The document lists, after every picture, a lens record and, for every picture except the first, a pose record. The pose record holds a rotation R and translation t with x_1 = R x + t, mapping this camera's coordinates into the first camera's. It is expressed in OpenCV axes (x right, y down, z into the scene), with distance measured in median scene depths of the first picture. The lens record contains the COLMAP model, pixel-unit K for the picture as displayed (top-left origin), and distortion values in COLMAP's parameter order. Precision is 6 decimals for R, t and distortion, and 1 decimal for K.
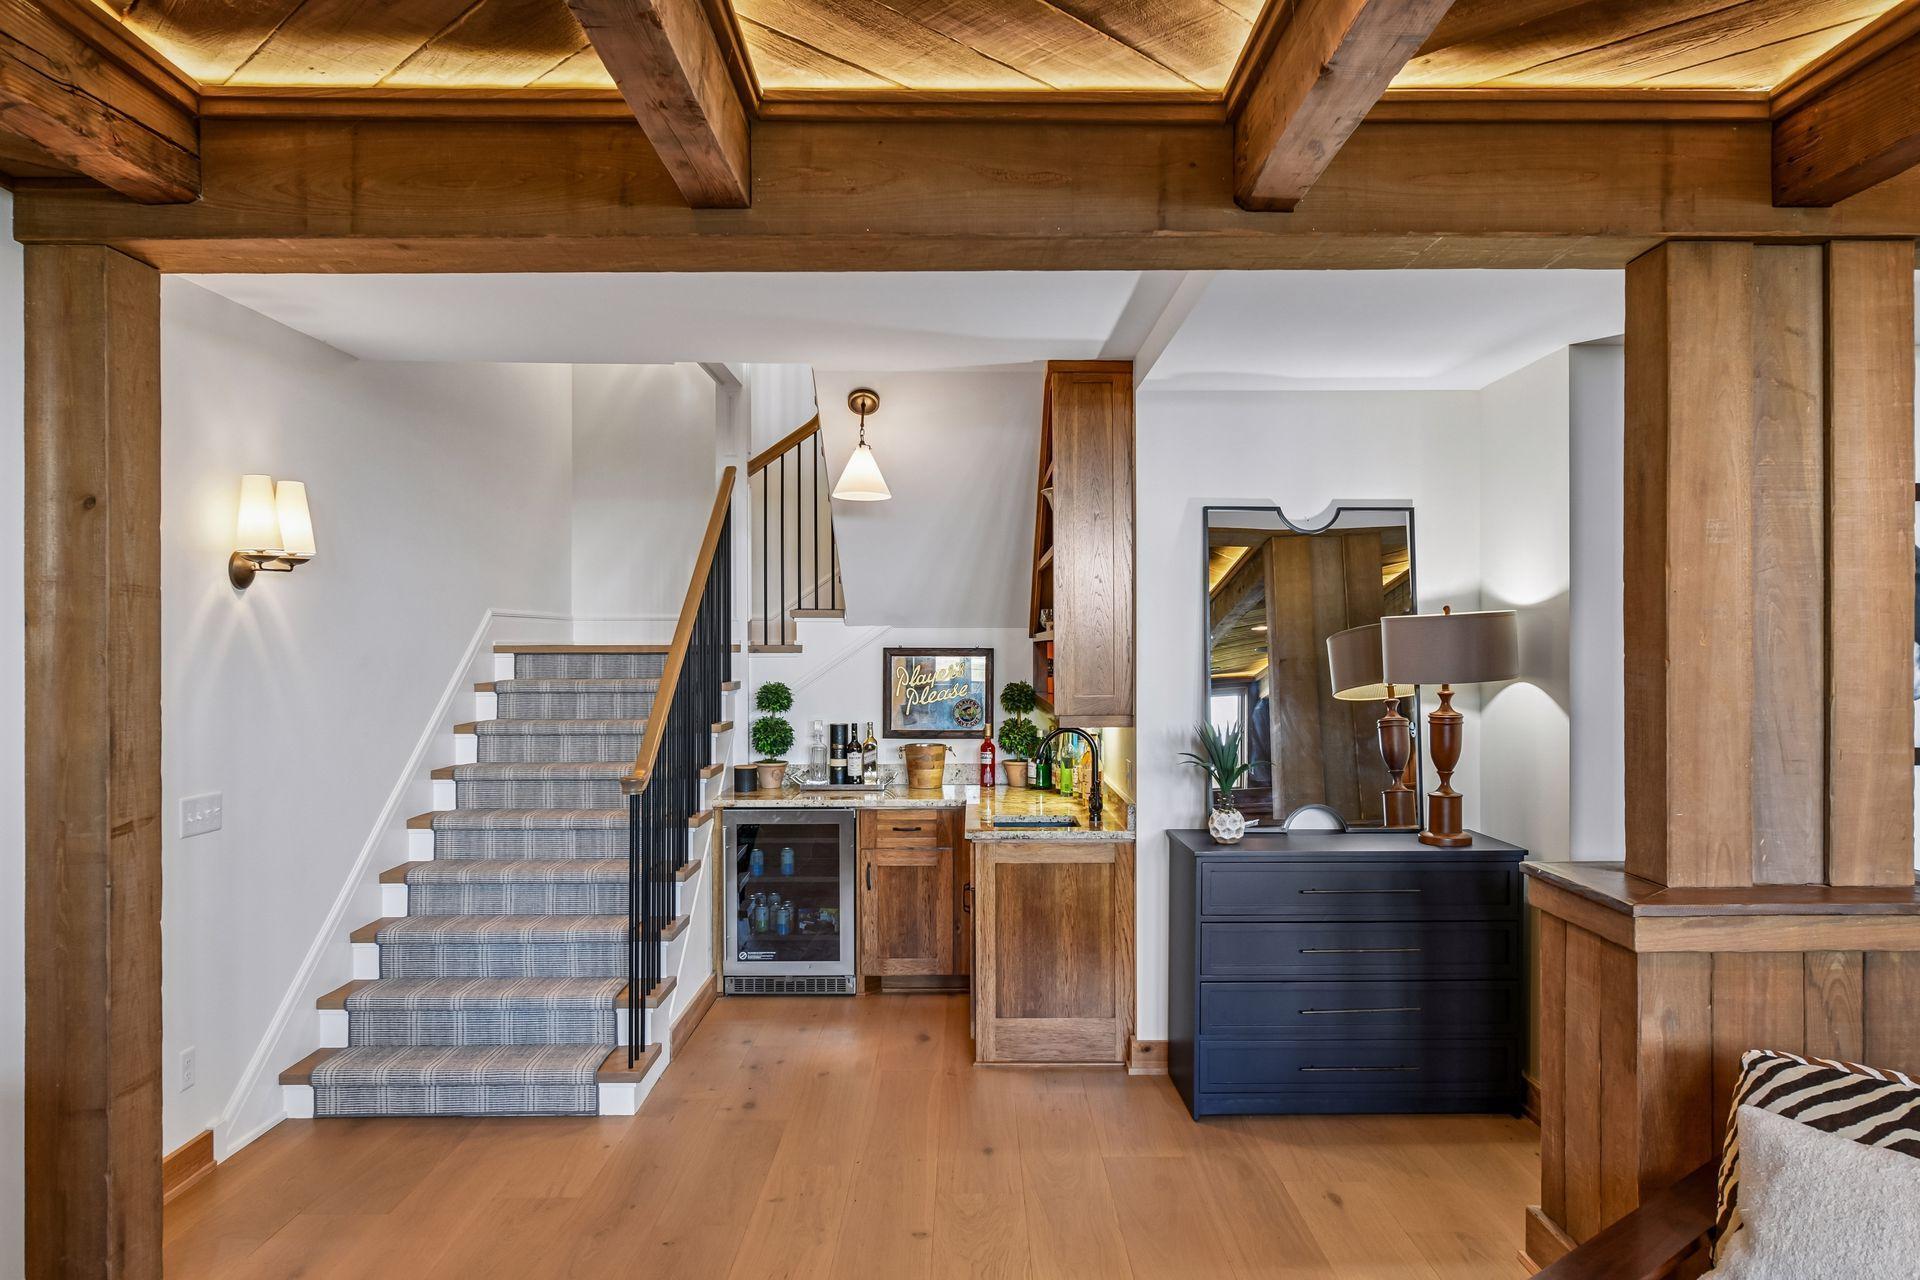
lens RADIAL K [[1252.4, 0, 966.3], [0, 1252.4, 649.1], [0, 0, 1]] dist [0.040072, 0.002808]
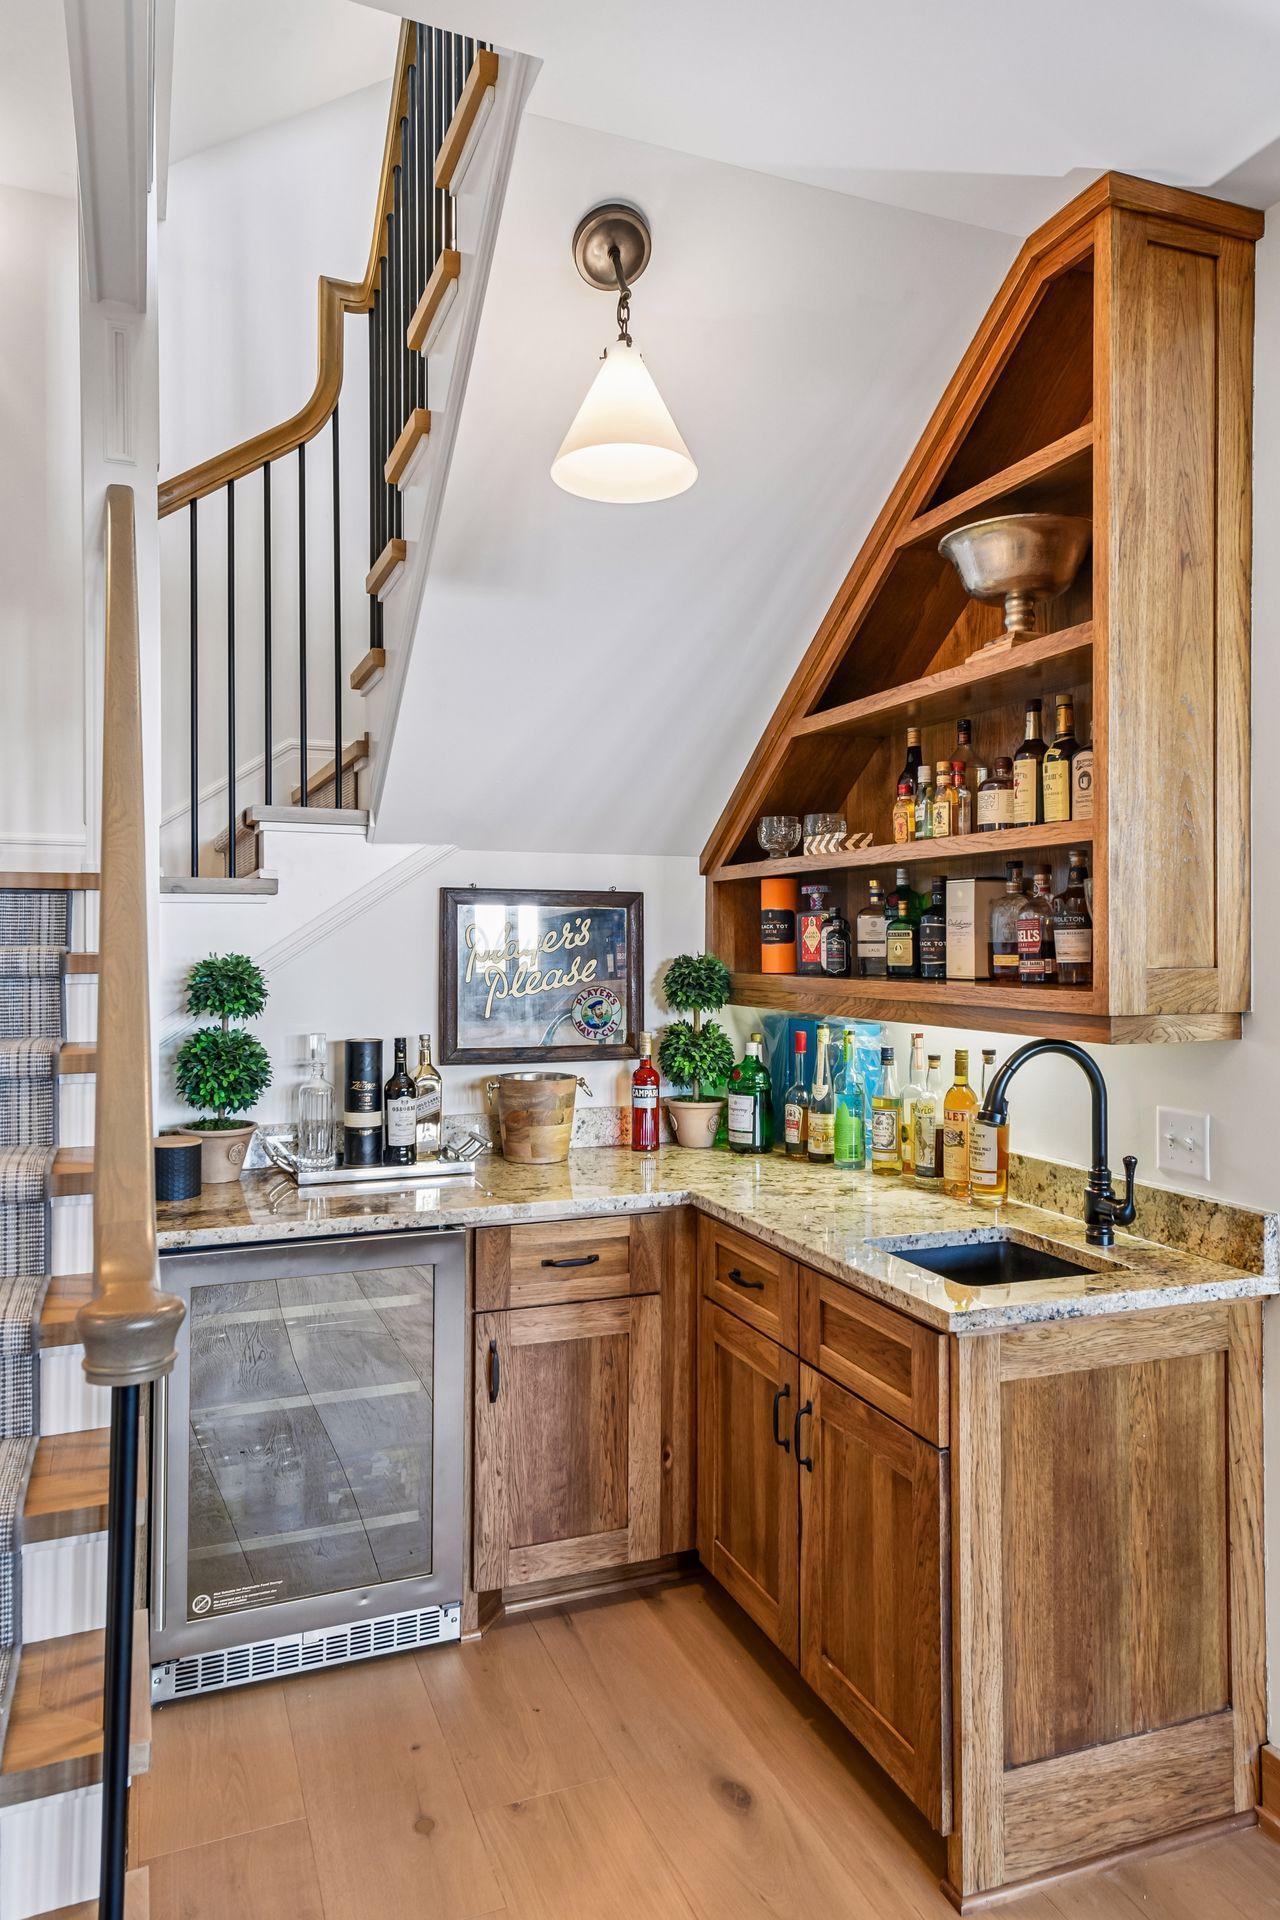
lens RADIAL K [[1252.4, 0, 639.3], [0, 1252.4, 931.2], [0, 0, 1]] dist [0.040072, 0.002808]
pose [[0.931779, 0.005272, 0.362989, -0.181602], [-0.001865, 0.999951, -0.009737, 0.022182], [-0.363022, 0.008396, 0.931743, 0.509459]]
